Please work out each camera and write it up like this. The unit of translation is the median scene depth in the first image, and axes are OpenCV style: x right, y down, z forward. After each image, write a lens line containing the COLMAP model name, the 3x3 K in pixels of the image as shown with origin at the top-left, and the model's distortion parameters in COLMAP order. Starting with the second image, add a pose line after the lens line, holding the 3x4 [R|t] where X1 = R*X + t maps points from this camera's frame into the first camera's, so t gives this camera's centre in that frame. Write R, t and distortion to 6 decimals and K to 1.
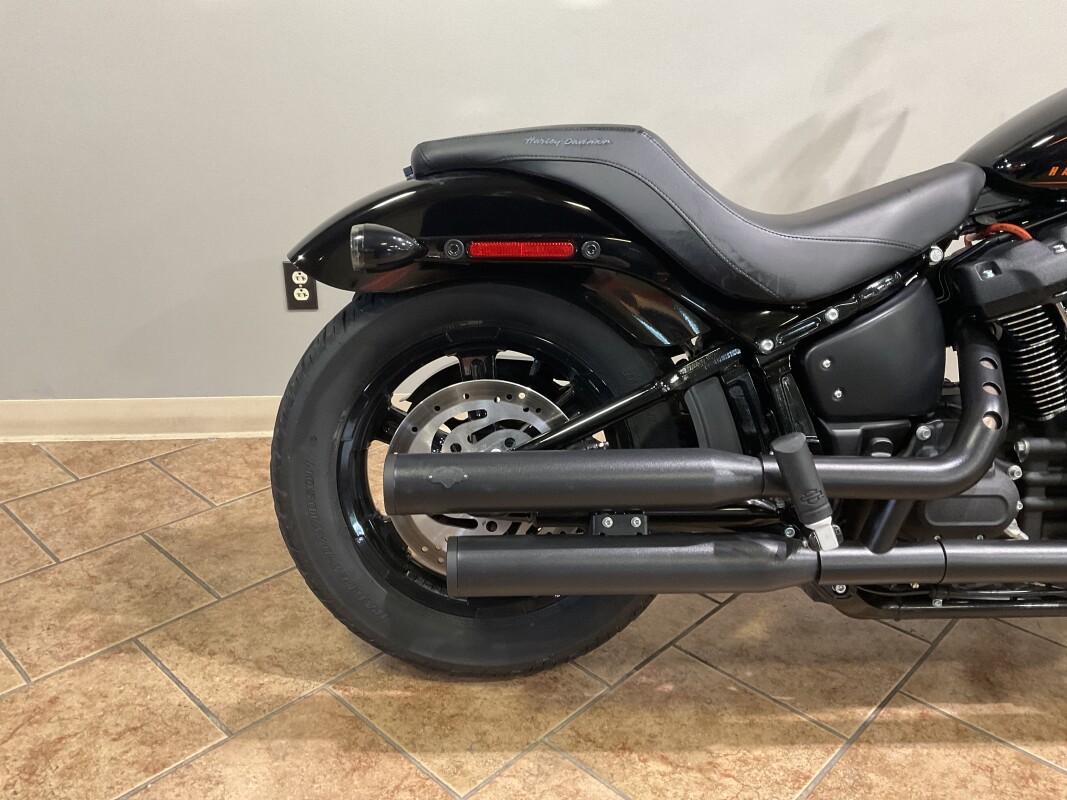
lens RADIAL K [[879.7, 0, 524.8], [0, 879.7, 400.3], [0, 0, 1]] dist [0.054113, -0.090334]
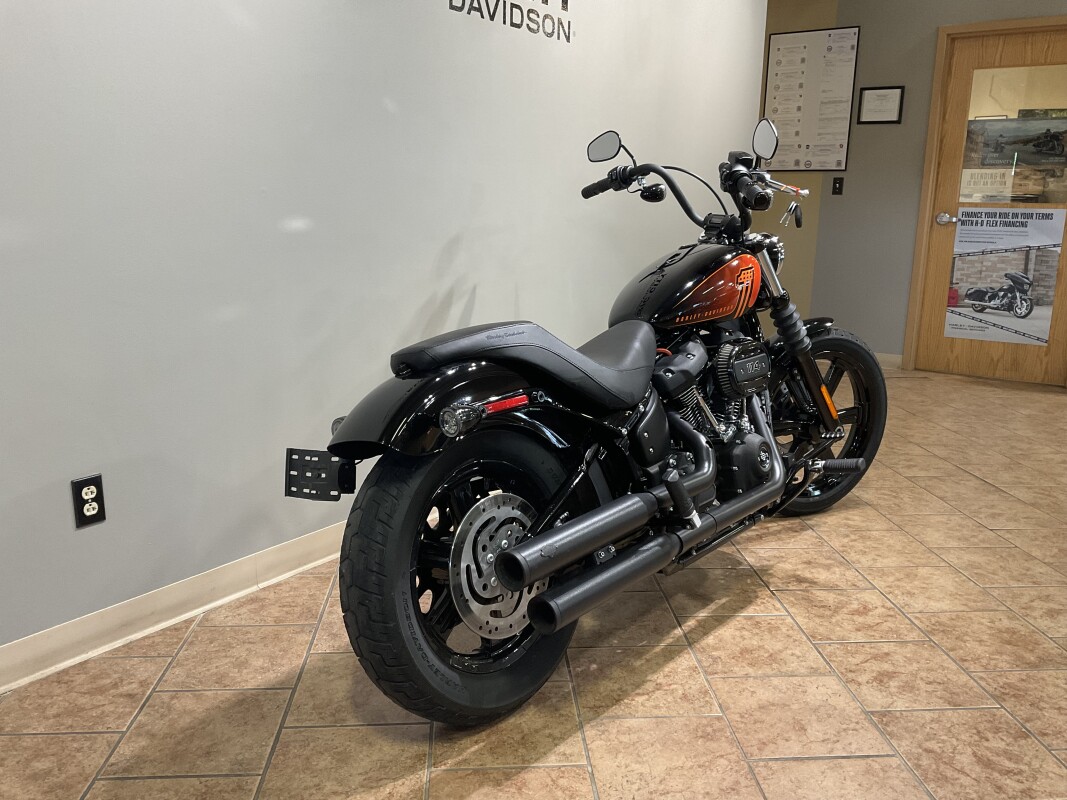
lens RADIAL K [[879.7, 0, 528.3], [0, 879.7, 400.5], [0, 0, 1]] dist [0.054113, -0.090334]
pose [[0.675754, -0.174812, 0.716099, -1.010682], [0.281165, 0.959153, -0.031179, -0.110907], [-0.681398, 0.222411, 0.697302, -0.100555]]
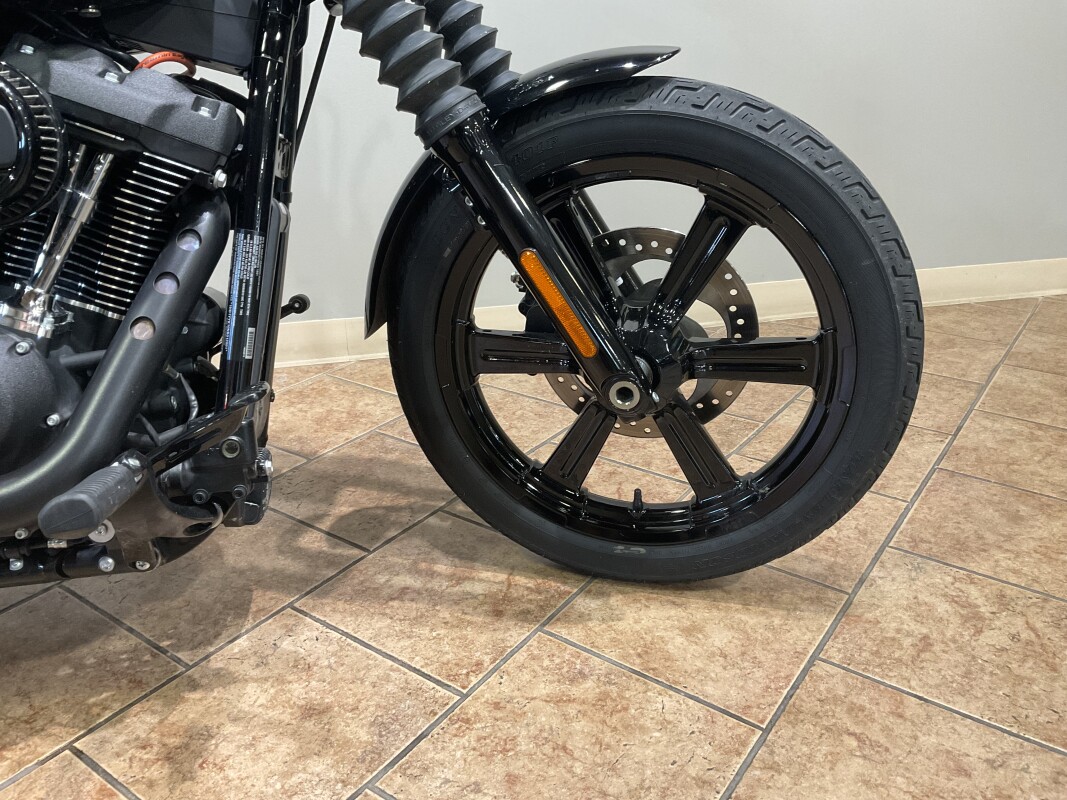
lens RADIAL K [[879.7, 0, 534.0], [0, 879.7, 399.1], [0, 0, 1]] dist [0.054113, -0.090334]
pose [[0.990274, -0.088156, 0.107638, 1.068106], [0.085908, 0.995980, 0.025357, 0.104771], [-0.109440, -0.015864, 0.993867, 0.204158]]
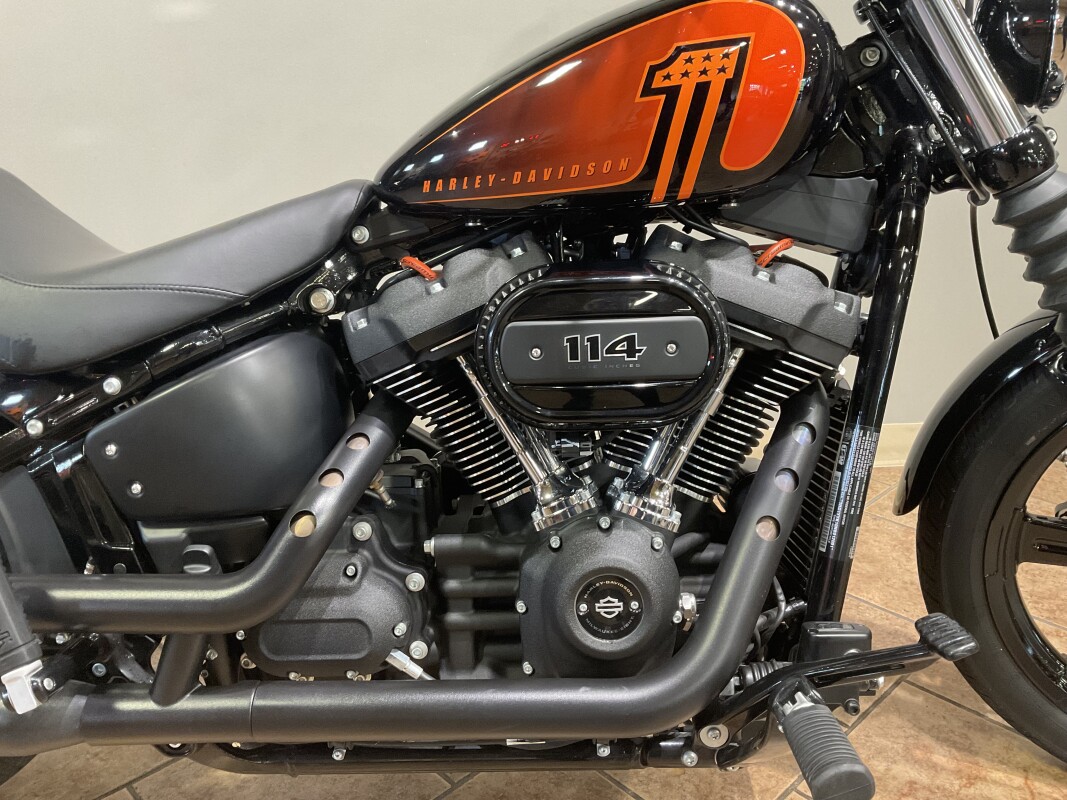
lens RADIAL K [[879.7, 0, 531.4], [0, 879.7, 396.4], [0, 0, 1]] dist [0.054113, -0.090334]
pose [[0.997005, -0.026762, -0.072561, 0.697339], [0.024295, 0.999104, -0.034662, -0.048131], [0.073423, 0.032796, 0.996761, 0.243757]]
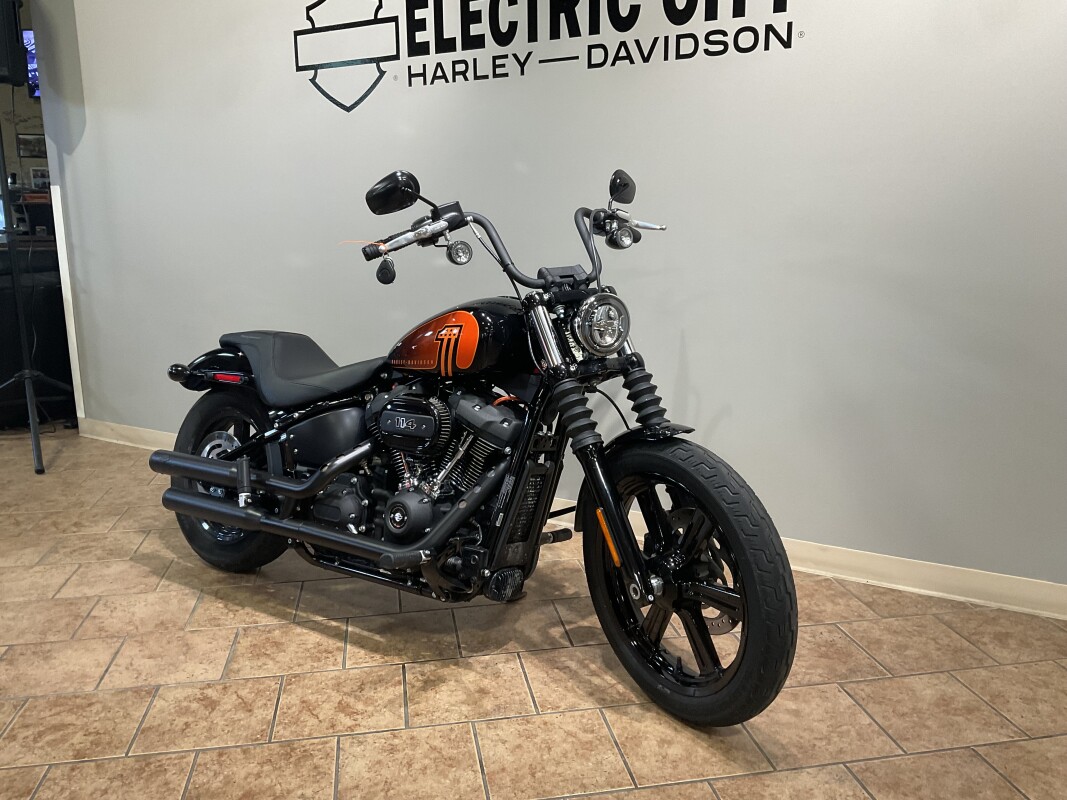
lens RADIAL K [[879.7, 0, 528.9], [0, 879.7, 392.5], [0, 0, 1]] dist [0.054113, -0.090334]
pose [[0.801448, 0.083319, -0.592233, 2.003311], [-0.194308, 0.972803, -0.126090, 0.016496], [0.565620, 0.216130, 0.795840, -0.456252]]
